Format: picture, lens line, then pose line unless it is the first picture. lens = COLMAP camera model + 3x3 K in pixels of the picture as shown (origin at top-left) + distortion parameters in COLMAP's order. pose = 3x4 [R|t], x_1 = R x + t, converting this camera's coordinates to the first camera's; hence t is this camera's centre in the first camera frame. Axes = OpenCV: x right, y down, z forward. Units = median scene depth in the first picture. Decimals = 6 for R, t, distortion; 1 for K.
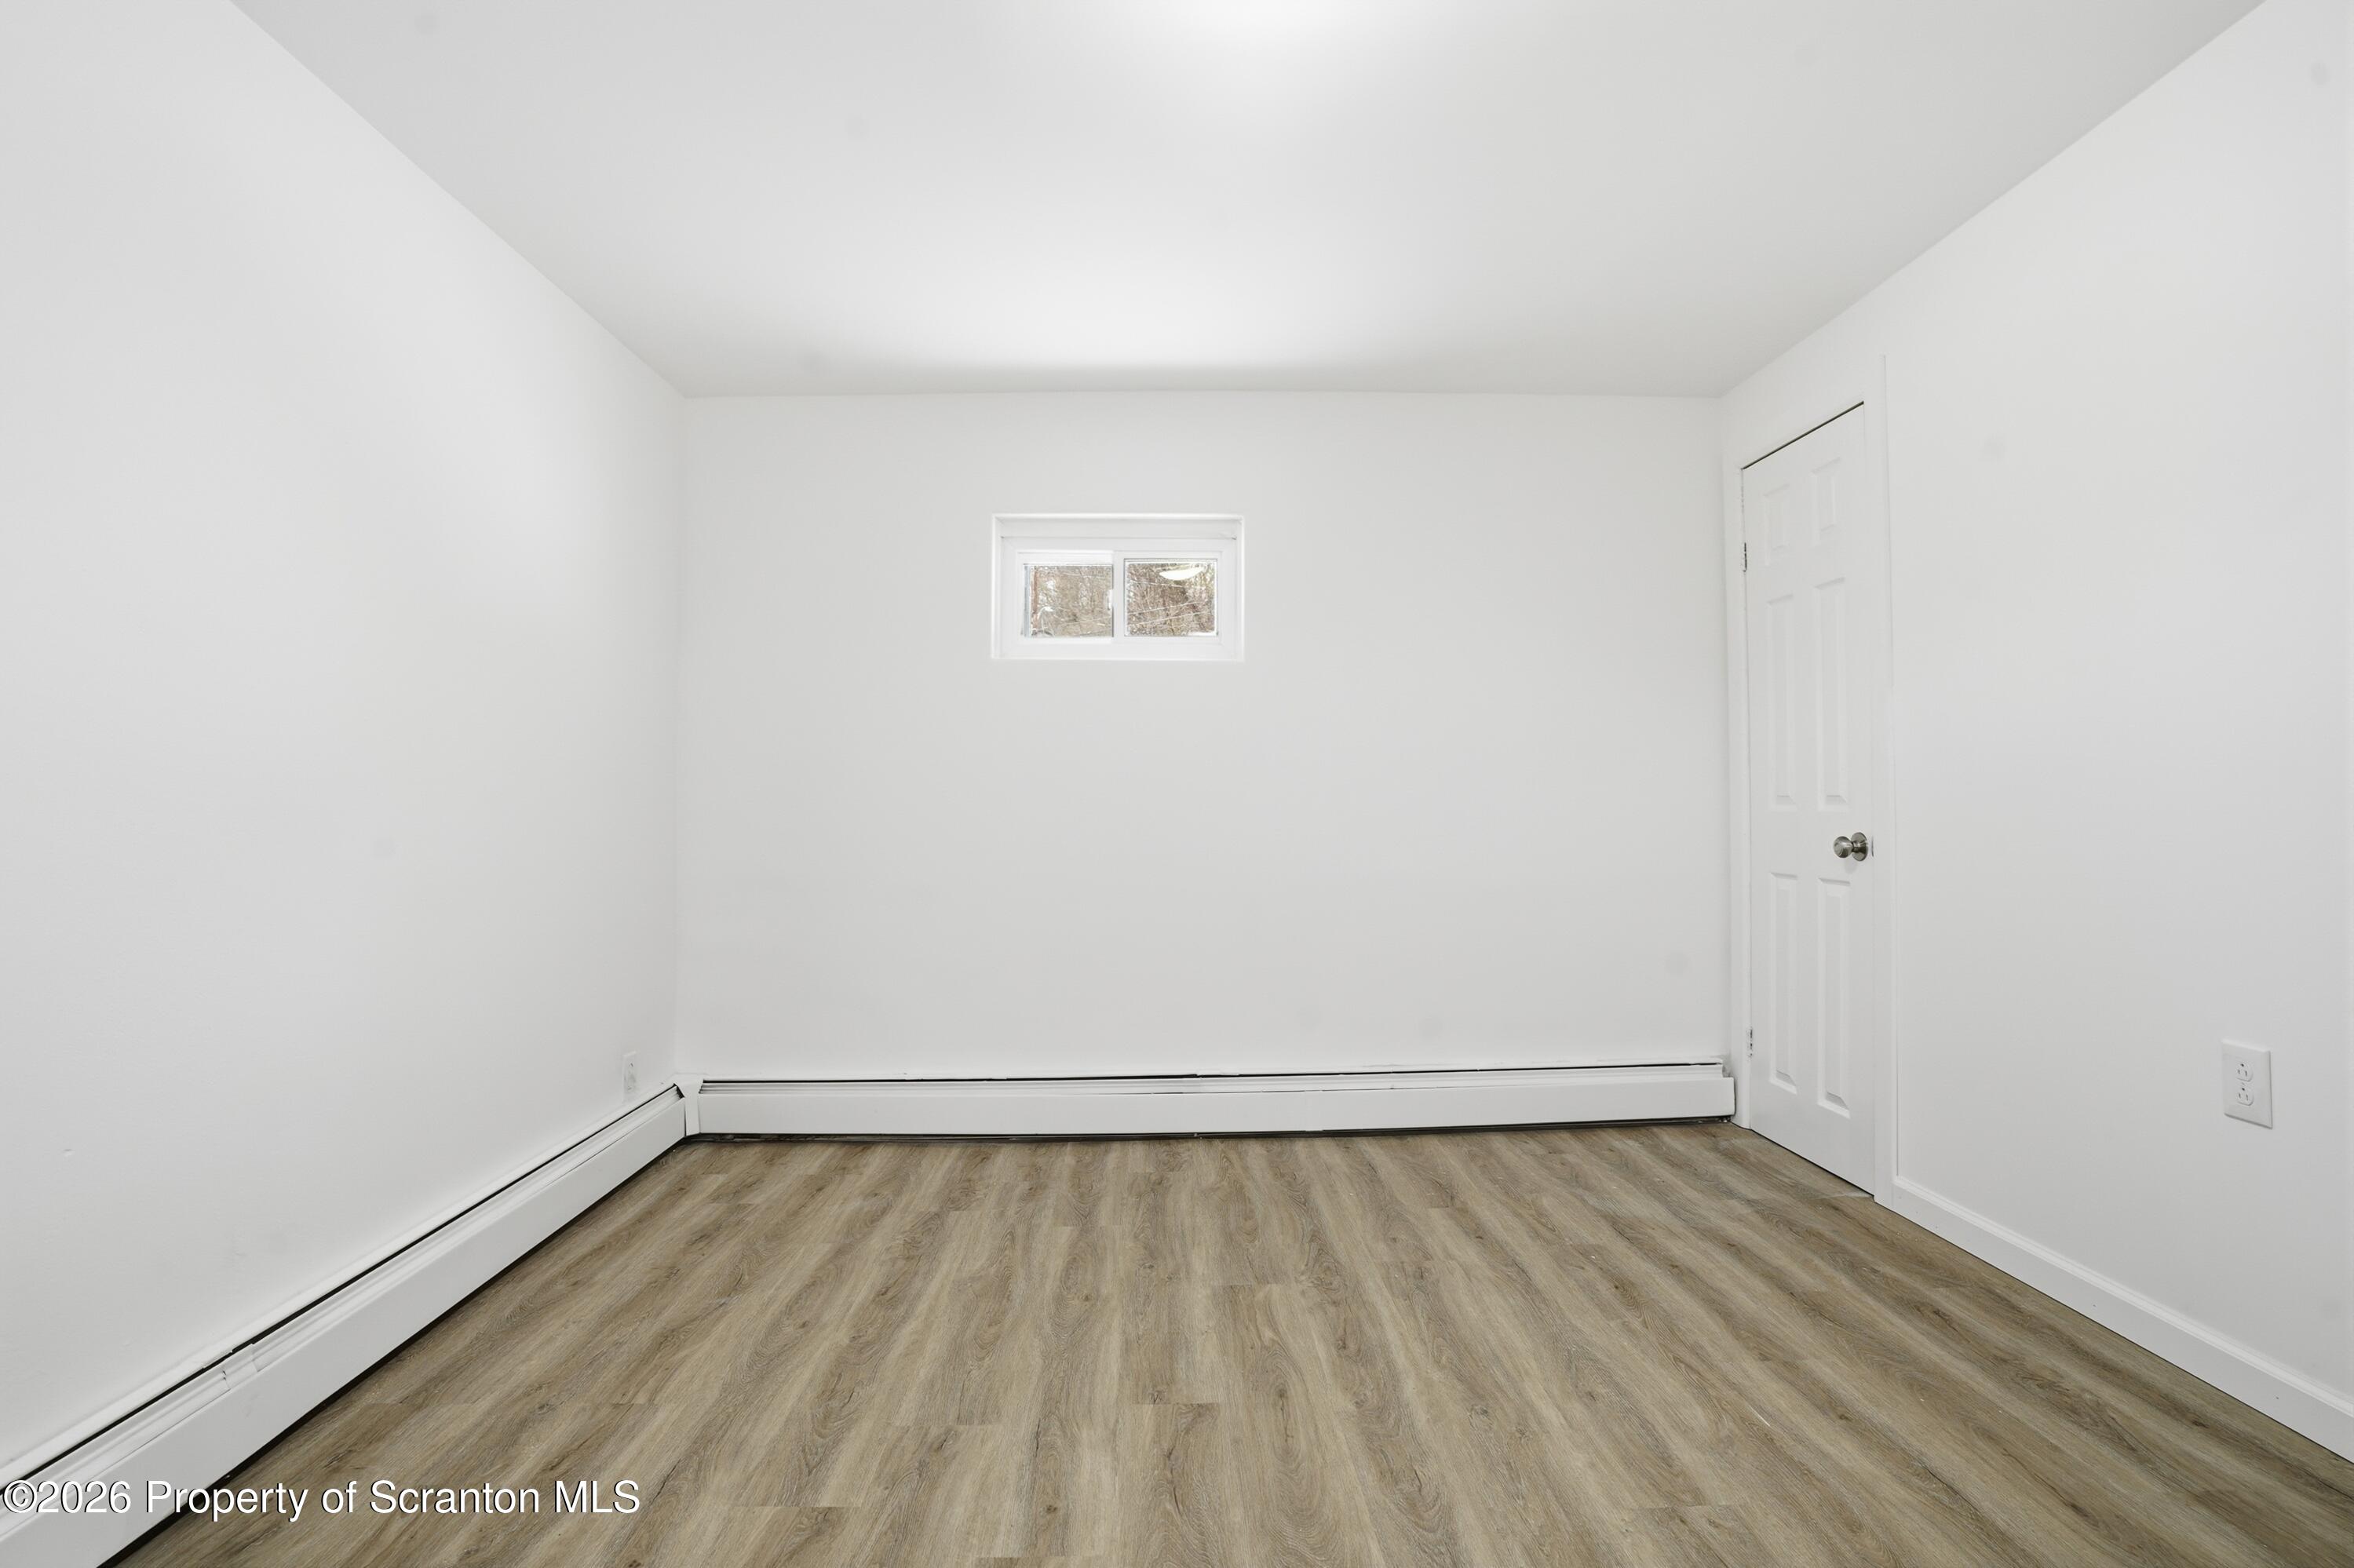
lens RADIAL K [[1148.9, 0, 1177.0], [0, 1148.9, 784.0], [0, 0, 1]] dist [-0.062765, 0.027396]
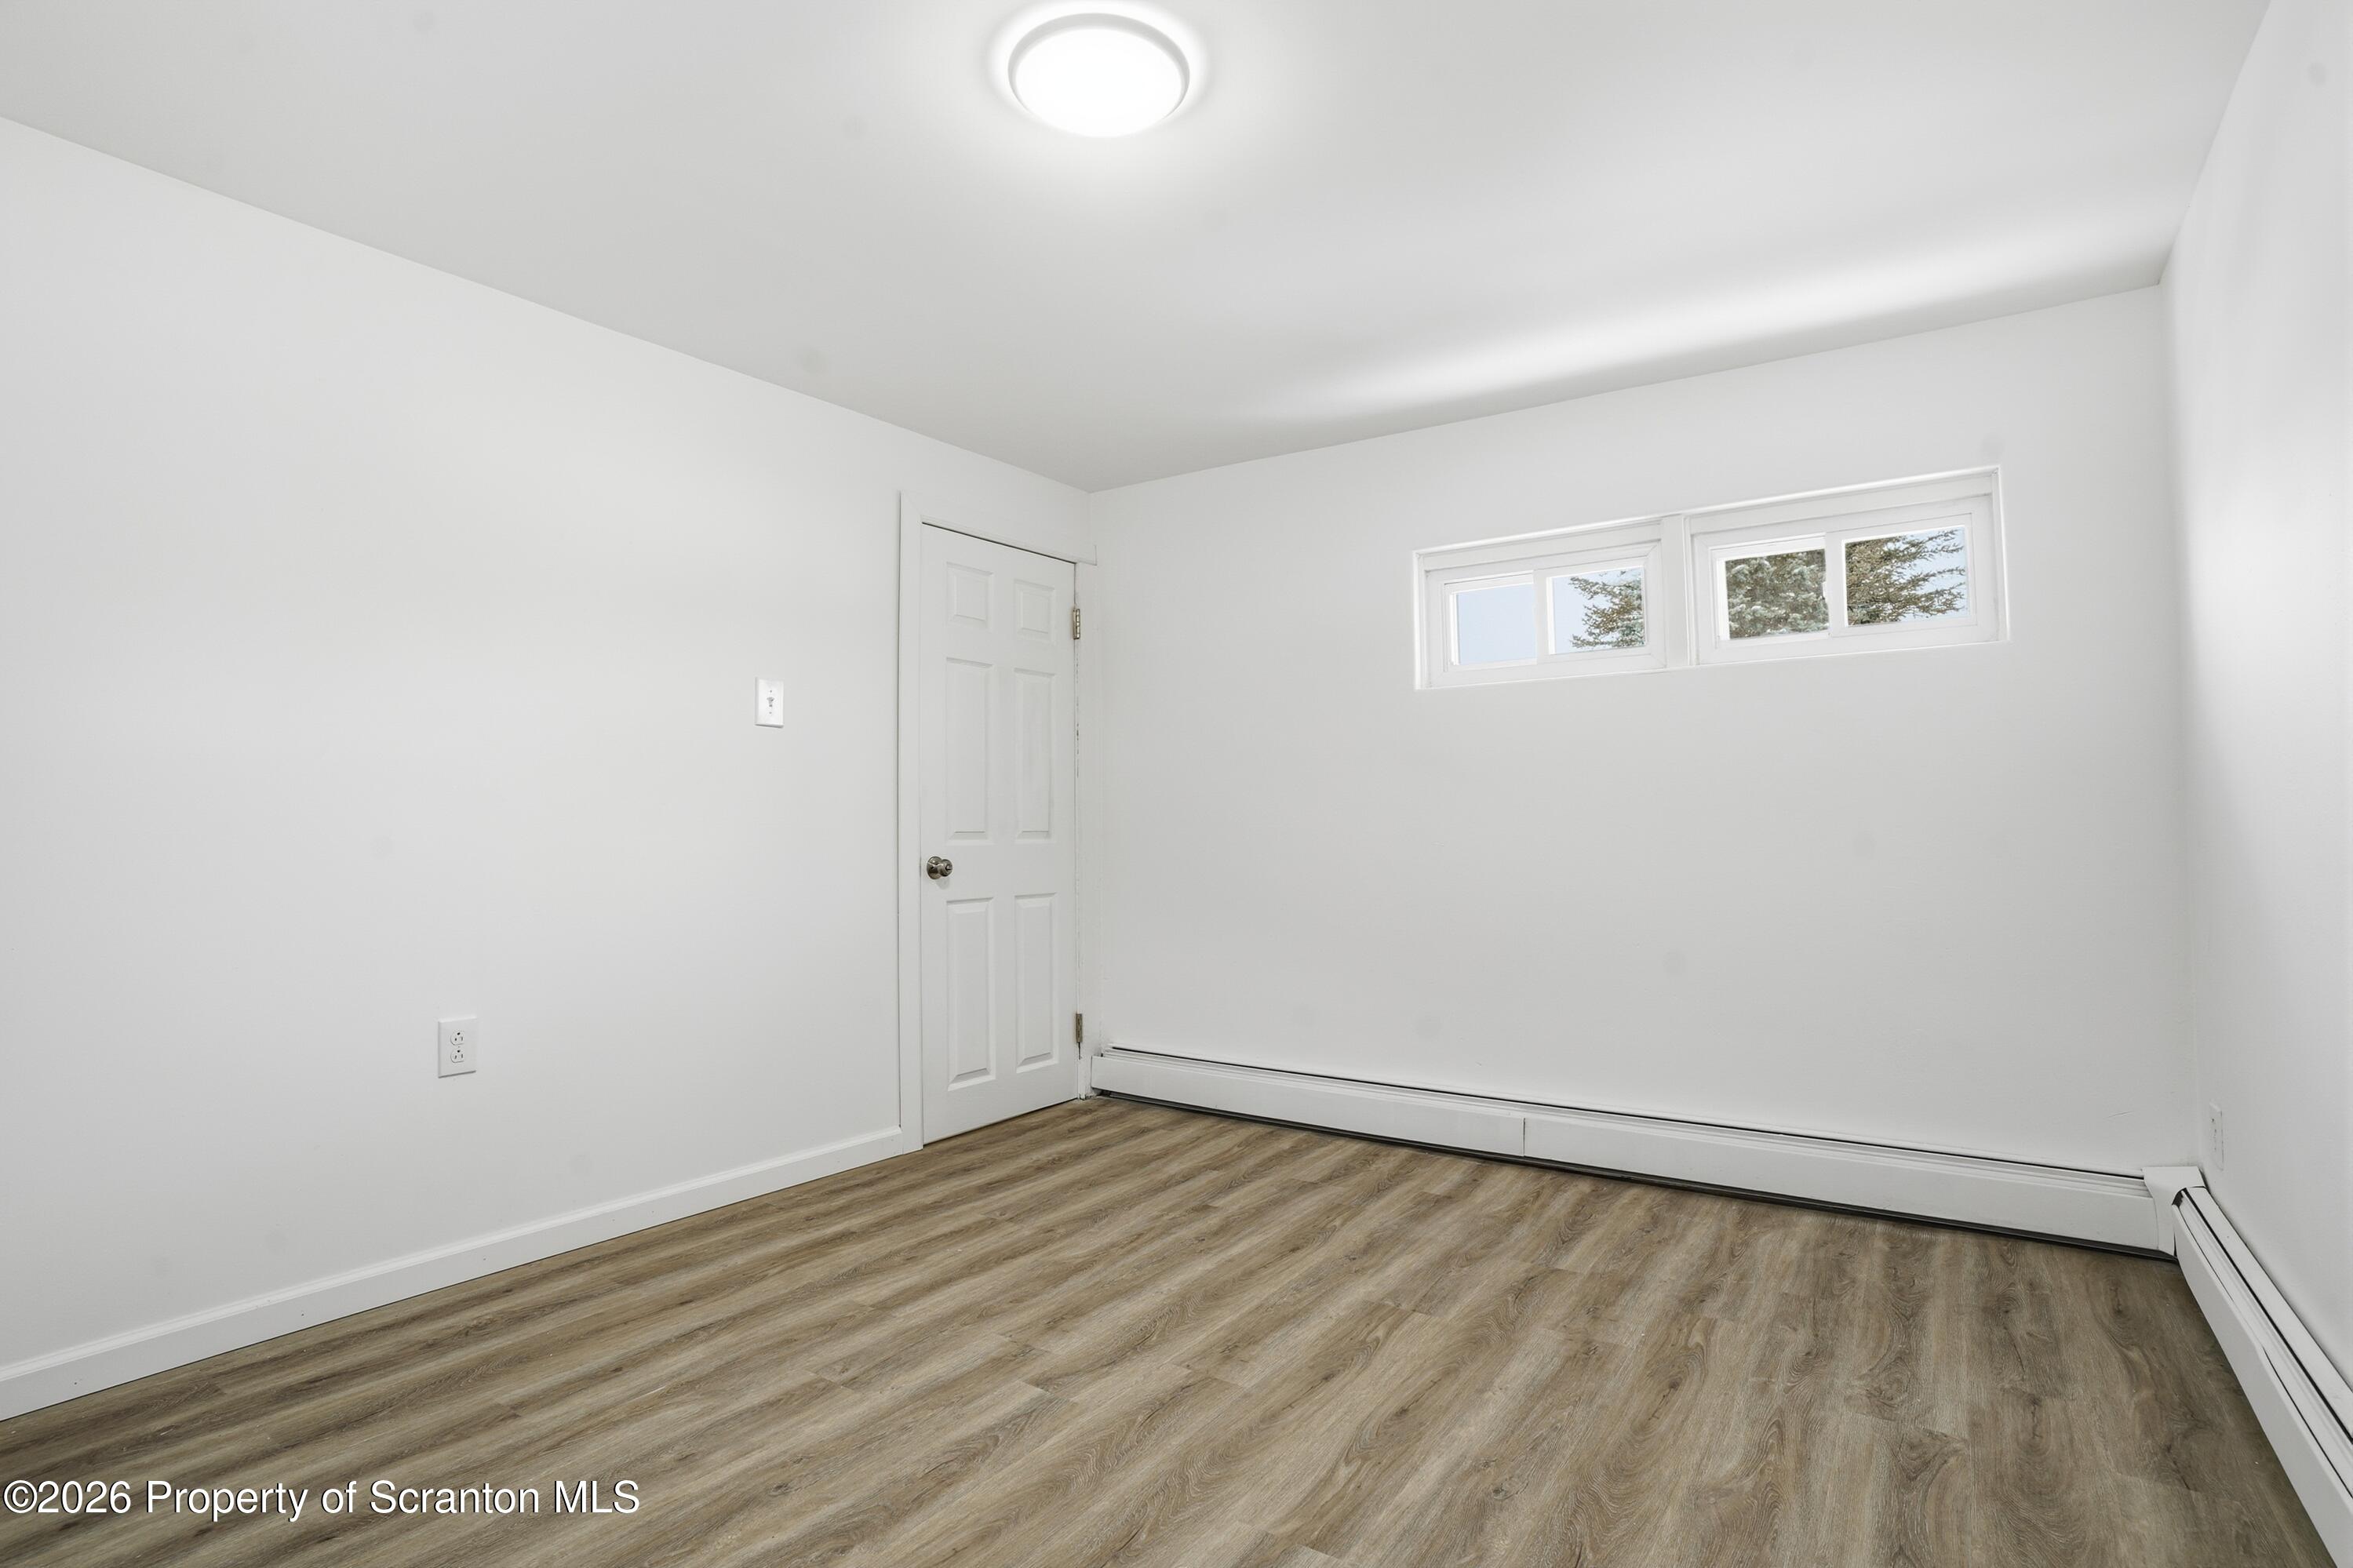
lens RADIAL K [[1148.4, 0, 1176.5], [0, 1148.4, 784.0], [0, 0, 1]] dist [-0.062765, 0.027396]
pose [[-0.801082, 0.035278, 0.597515, -0.564708], [0.003453, 0.998517, -0.054323, 0.029473], [-0.598545, -0.041454, -0.800016, 1.576550]]
